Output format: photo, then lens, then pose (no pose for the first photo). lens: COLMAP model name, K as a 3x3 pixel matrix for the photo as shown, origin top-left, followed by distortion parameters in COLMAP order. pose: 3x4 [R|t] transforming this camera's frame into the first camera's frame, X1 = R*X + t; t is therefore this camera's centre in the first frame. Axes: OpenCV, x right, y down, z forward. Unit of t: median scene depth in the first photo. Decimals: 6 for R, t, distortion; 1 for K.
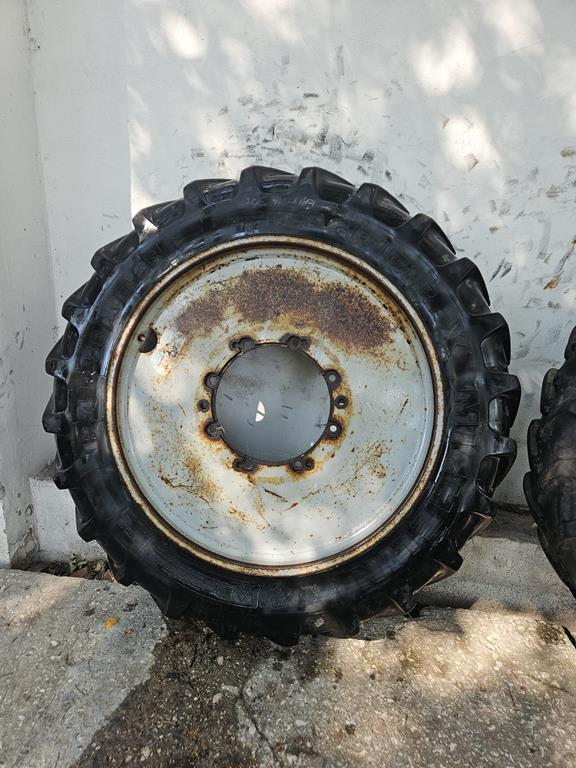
lens RADIAL K [[520.7, 0, 284.9], [0, 520.7, 382.2], [0, 0, 1]] dist [0.027517, -0.008352]
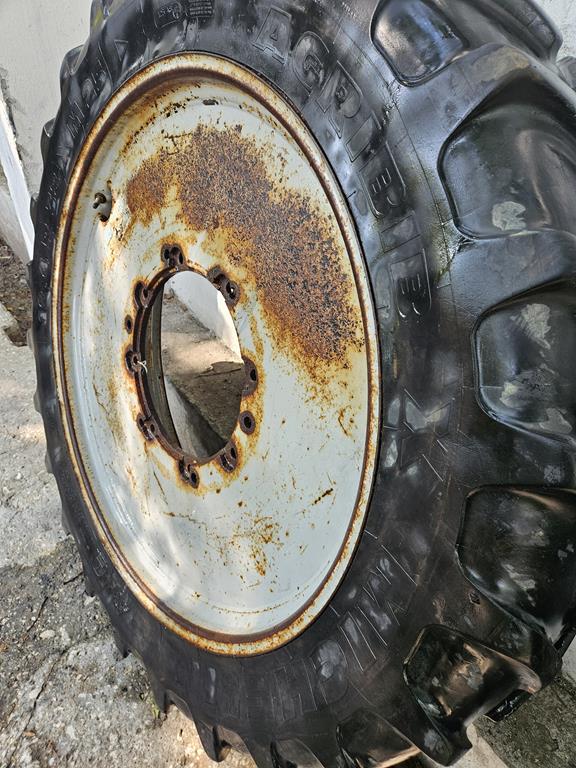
lens RADIAL K [[520.7, 0, 289.0], [0, 520.7, 387.8], [0, 0, 1]] dist [0.027517, -0.008352]
pose [[0.696977, 0.471186, -0.540562, 0.413765], [-0.261073, 0.868822, 0.420700, -0.232682], [0.667880, -0.152092, 0.728563, 0.634747]]
